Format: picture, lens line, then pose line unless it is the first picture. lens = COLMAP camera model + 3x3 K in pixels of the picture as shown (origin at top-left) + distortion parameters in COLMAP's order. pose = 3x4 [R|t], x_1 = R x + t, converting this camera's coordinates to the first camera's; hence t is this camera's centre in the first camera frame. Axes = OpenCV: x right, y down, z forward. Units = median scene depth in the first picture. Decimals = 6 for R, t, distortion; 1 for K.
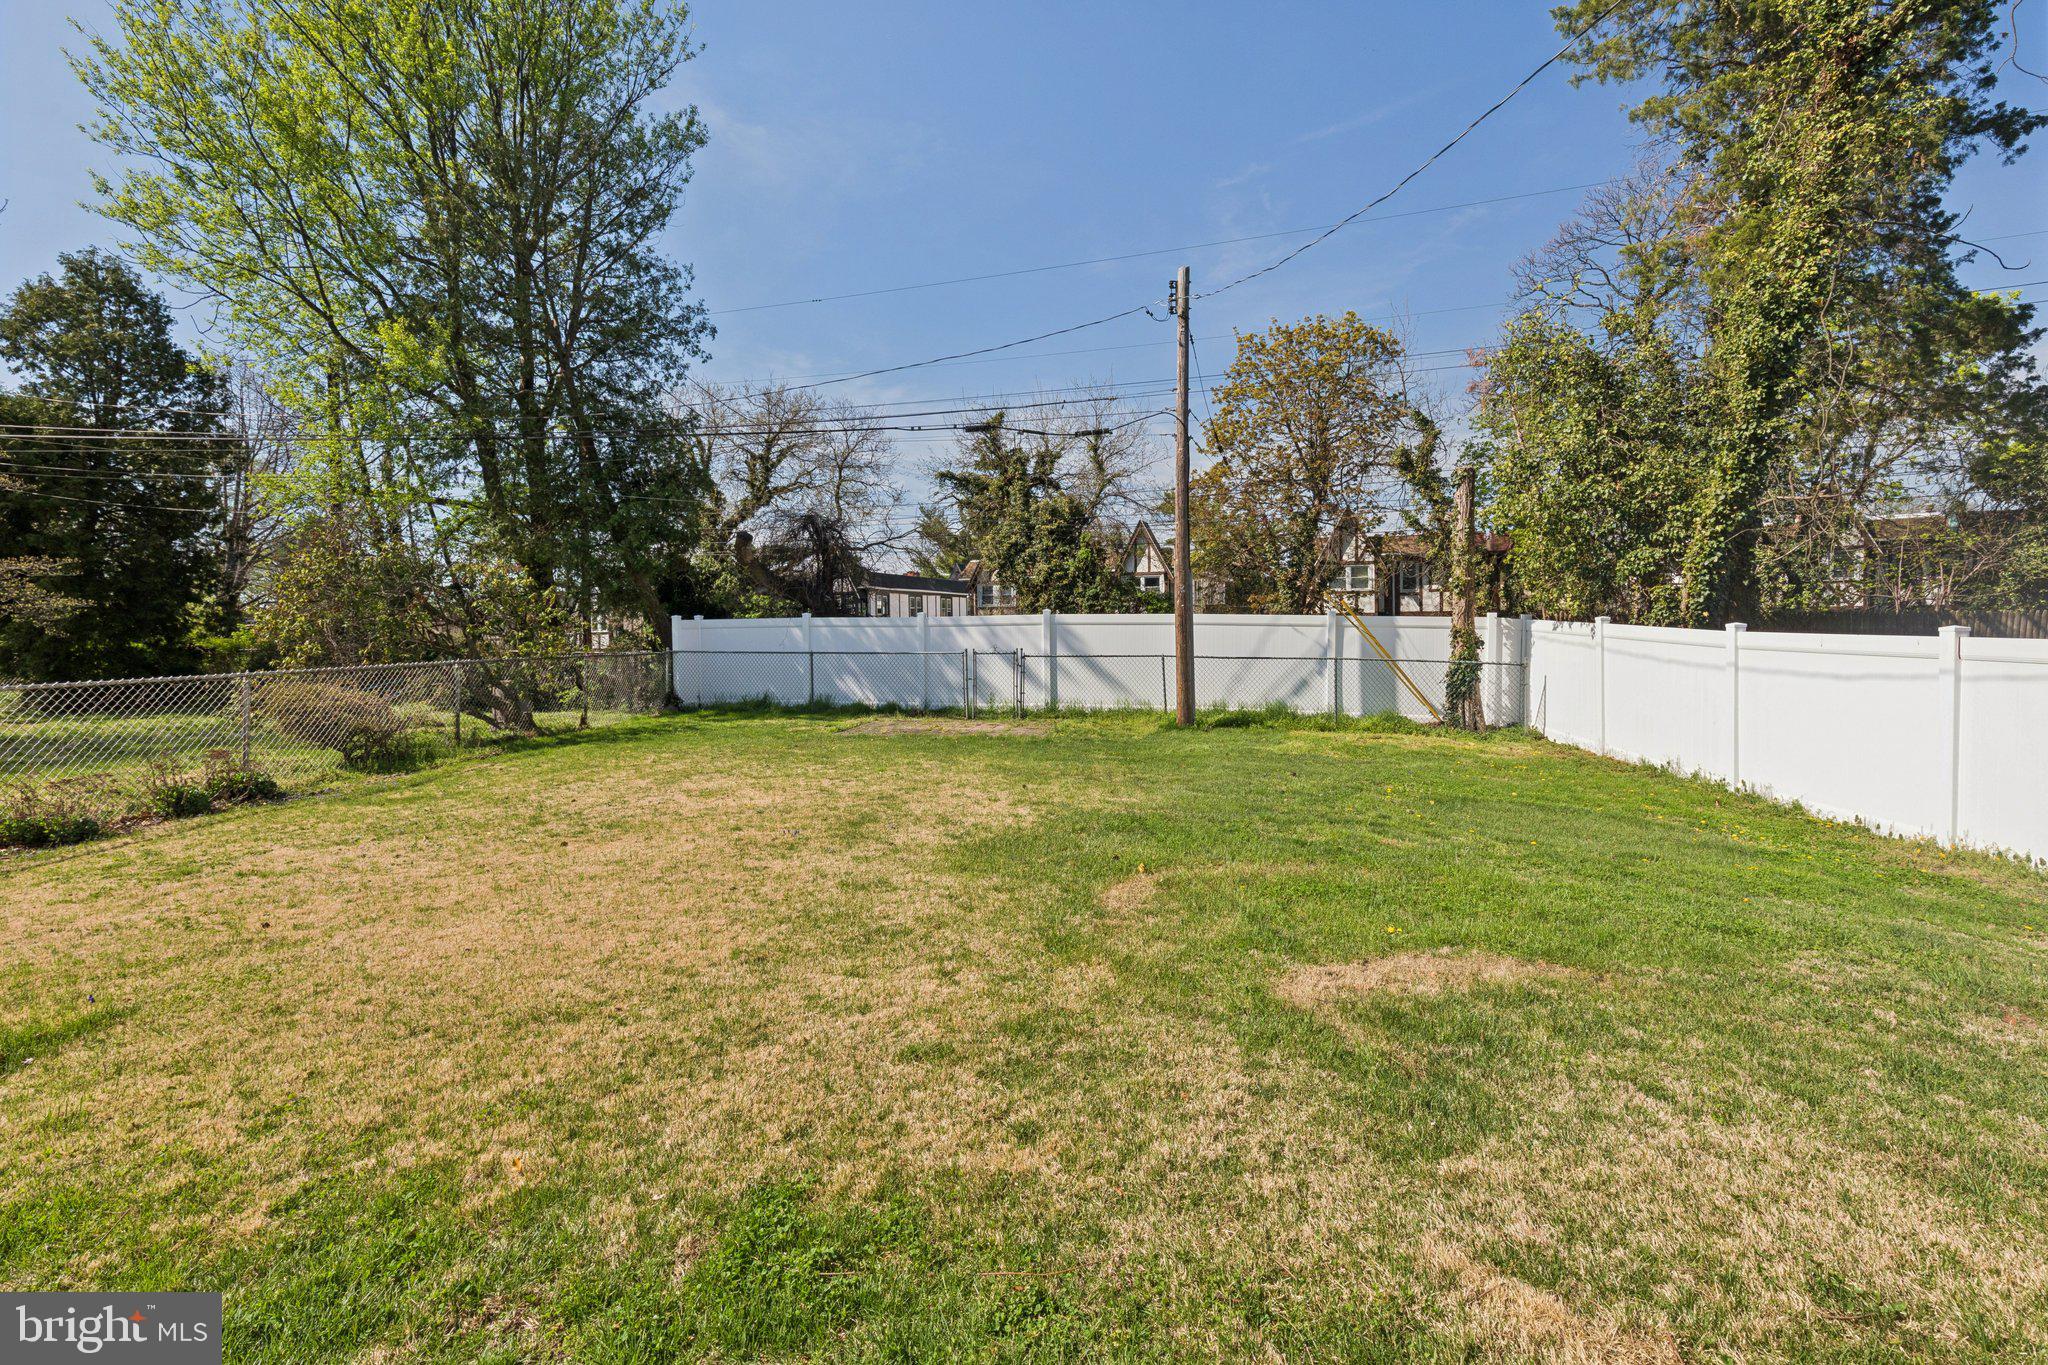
lens RADIAL K [[945.3, 0, 1024.0], [0, 945.3, 620.5], [0, 0, 1]] dist [0.000351, -0.000133]
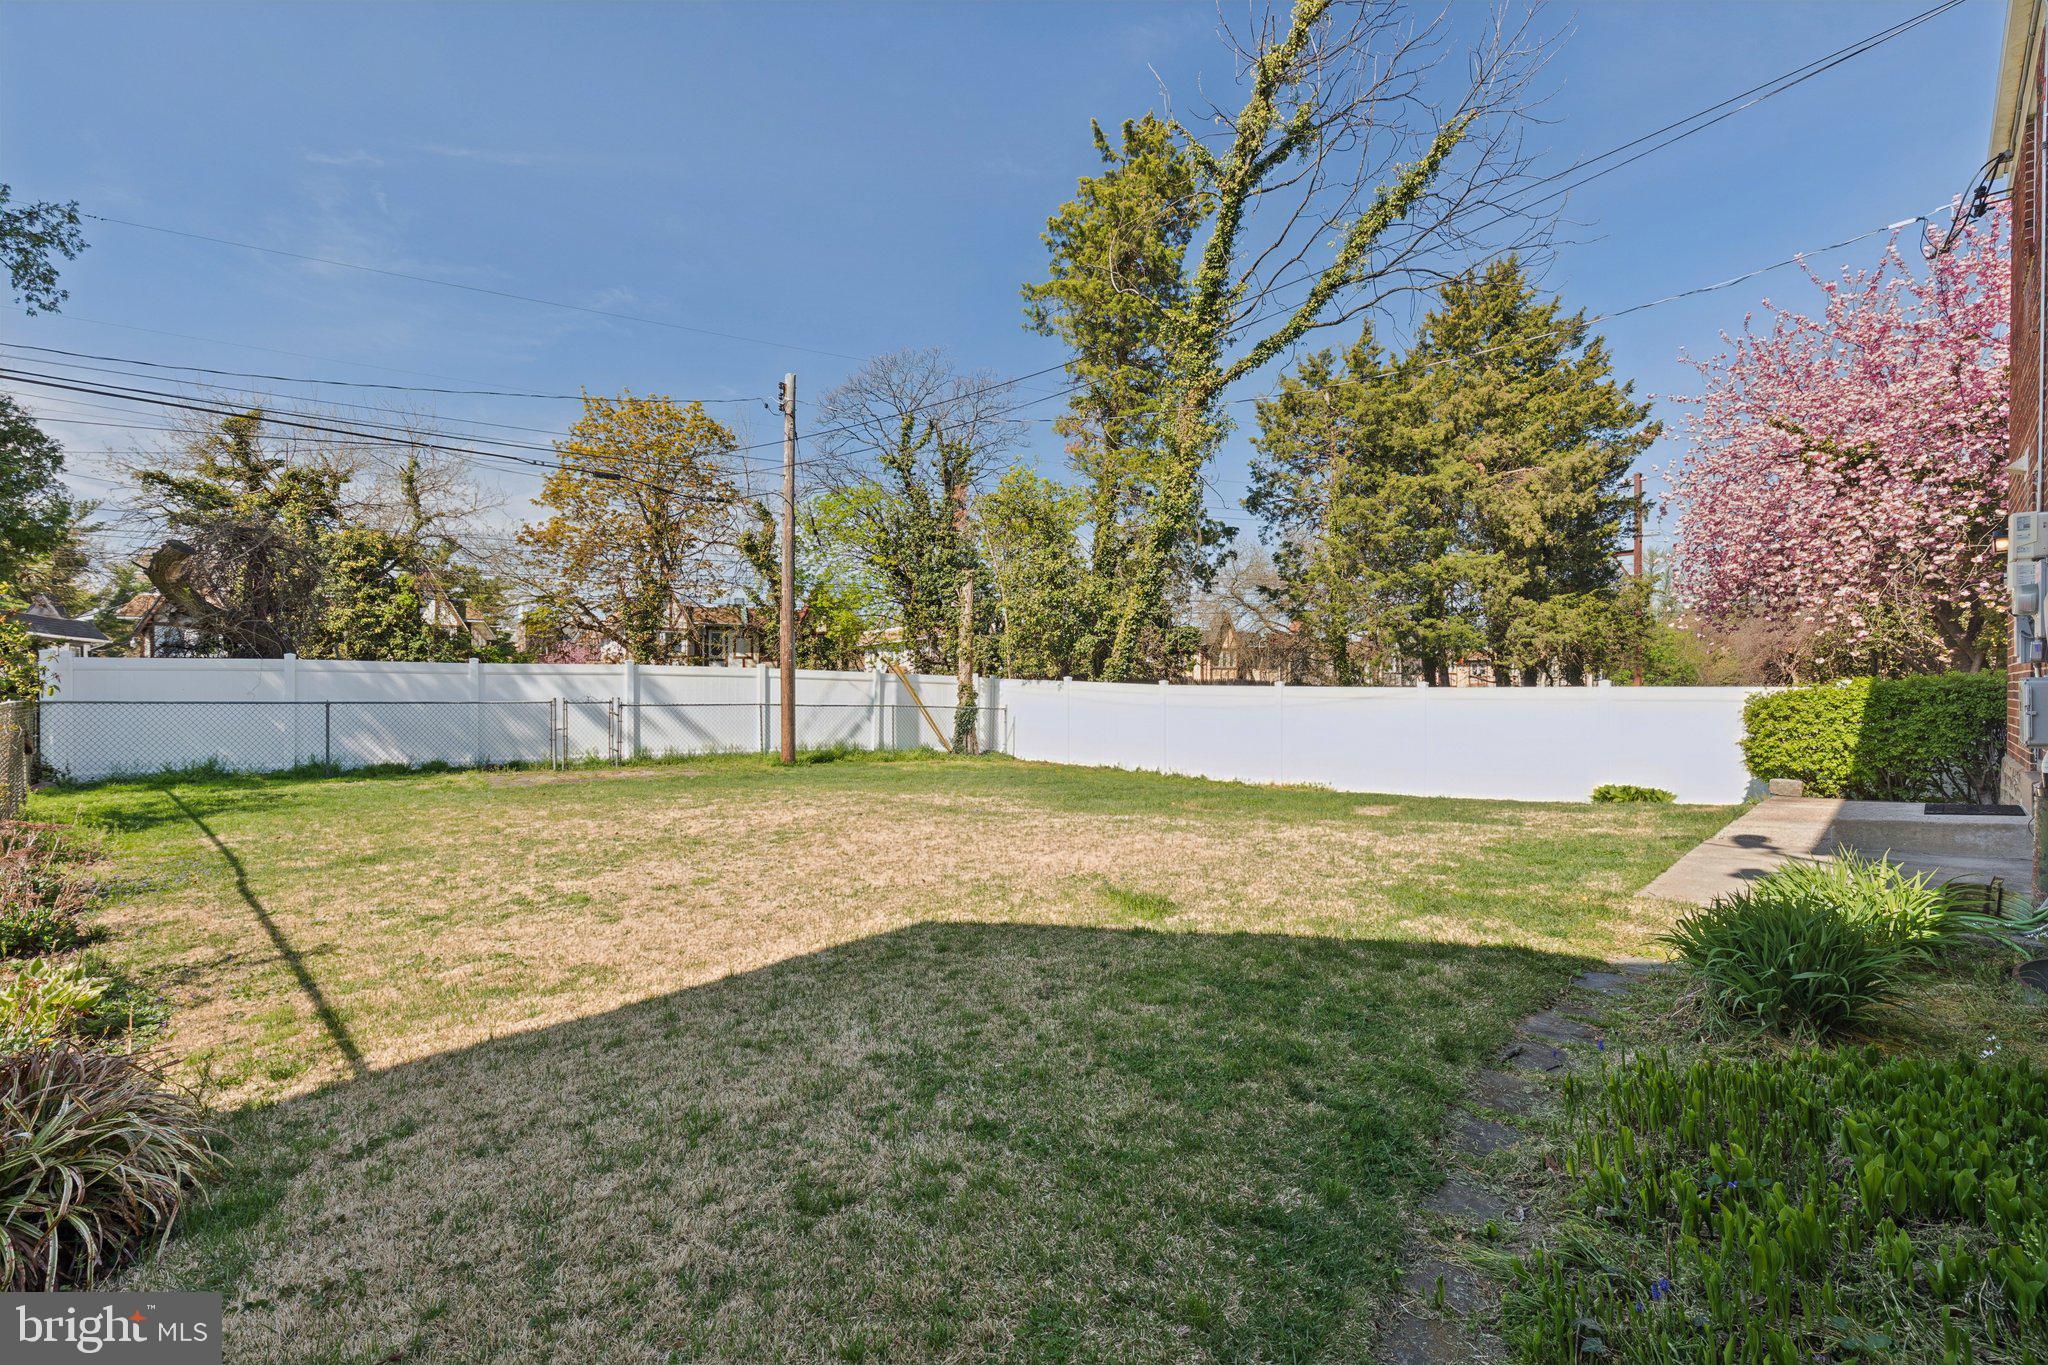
lens RADIAL K [[927.8, 0, 1024.0], [0, 927.8, 682.5], [0, 0, 1]] dist [0.002938, -0.000382]
pose [[0.649292, 0.017889, 0.760329, -0.478658], [-0.012905, 0.999839, -0.012505, 0.019714], [-0.760430, -0.001692, 0.649418, 0.024026]]
